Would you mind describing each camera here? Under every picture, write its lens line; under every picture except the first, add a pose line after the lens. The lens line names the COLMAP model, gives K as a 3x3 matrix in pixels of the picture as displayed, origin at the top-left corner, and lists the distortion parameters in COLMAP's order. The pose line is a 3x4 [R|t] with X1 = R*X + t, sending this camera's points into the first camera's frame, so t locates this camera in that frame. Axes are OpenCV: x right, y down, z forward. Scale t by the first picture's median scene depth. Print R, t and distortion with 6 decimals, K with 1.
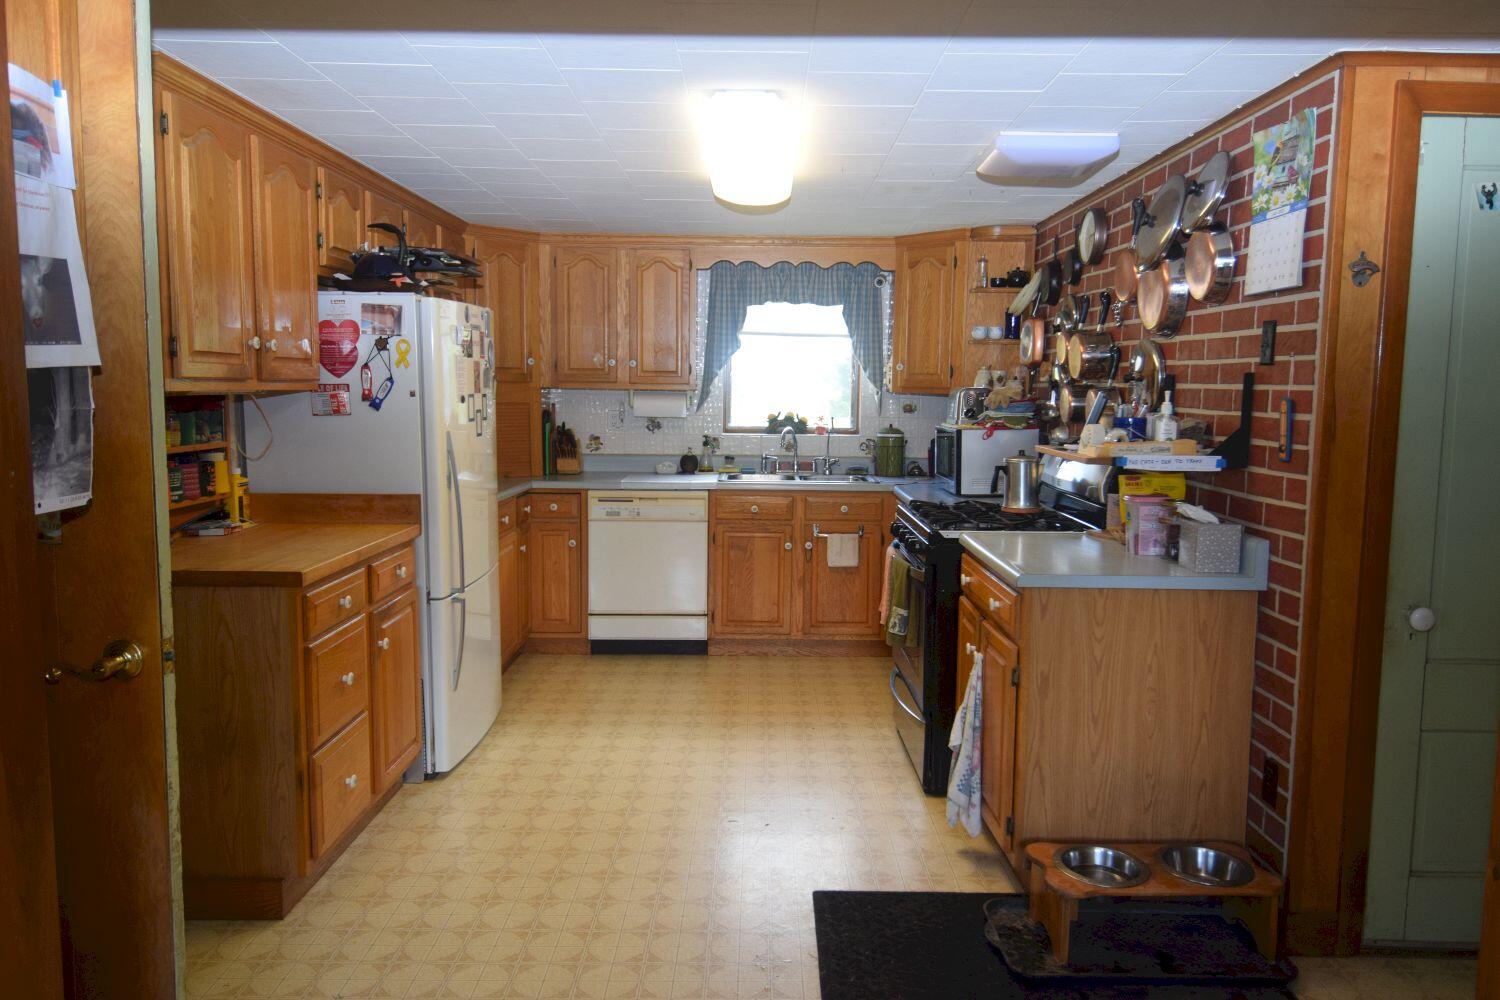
lens RADIAL K [[1066.4, 0, 754.2], [0, 1066.4, 495.3], [0, 0, 1]] dist [0.056462, -0.000629]
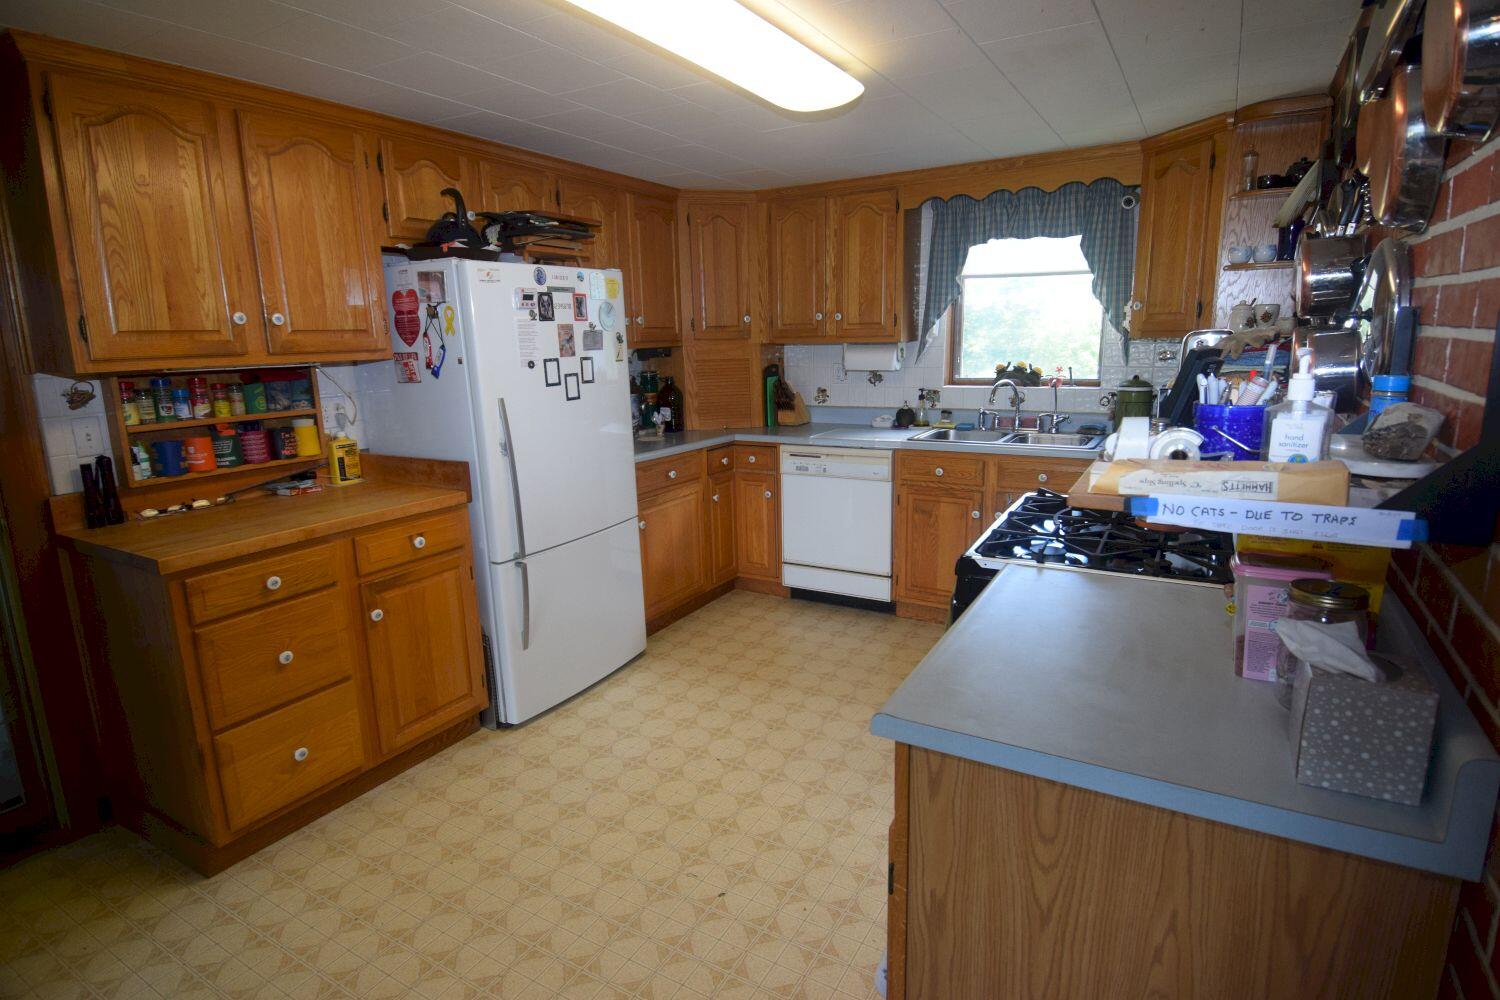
lens RADIAL K [[778.0, 0, 755.5], [0, 778.0, 494.8], [0, 0, 1]] dist [0.050524, -0.052130]
pose [[0.866960, 0.071230, -0.493261, 0.222188], [-0.019619, 0.993844, 0.109035, -0.042814], [0.497991, -0.084851, 0.863021, 0.380933]]
